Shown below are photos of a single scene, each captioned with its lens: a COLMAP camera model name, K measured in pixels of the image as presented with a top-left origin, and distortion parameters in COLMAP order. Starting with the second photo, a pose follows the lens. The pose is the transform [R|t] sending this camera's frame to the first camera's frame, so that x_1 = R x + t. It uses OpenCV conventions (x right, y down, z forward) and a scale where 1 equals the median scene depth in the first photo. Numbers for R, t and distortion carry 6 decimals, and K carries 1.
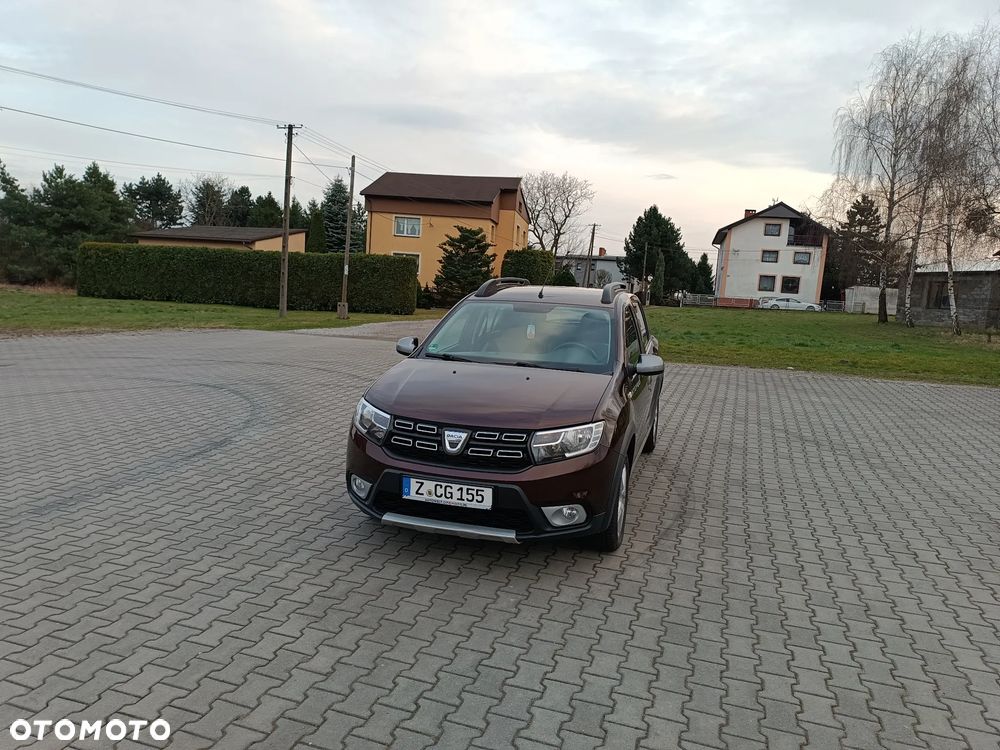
lens RADIAL K [[705.9, 0, 498.5], [0, 705.9, 378.4], [0, 0, 1]] dist [0.040695, -0.044587]
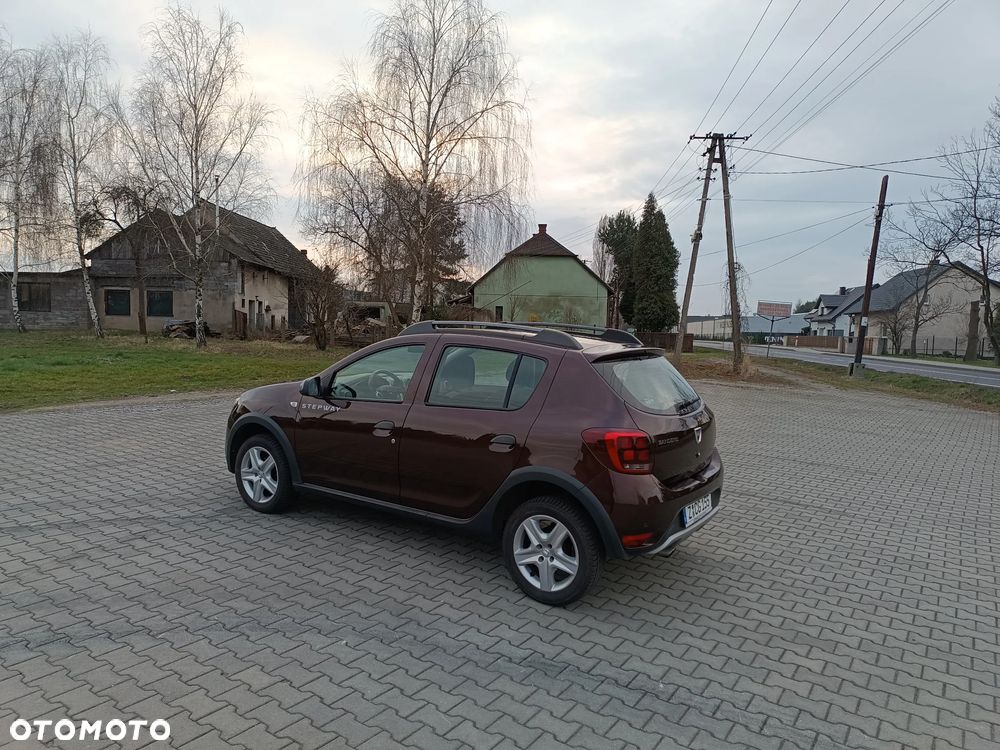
lens RADIAL K [[705.9, 0, 500.6], [0, 705.9, 385.9], [0, 0, 1]] dist [0.040695, -0.044587]
pose [[0.268165, -0.127723, 0.954869, -0.173198], [0.108988, 0.988831, 0.101658, -0.033890], [-0.957188, 0.076808, 0.279090, 0.171965]]
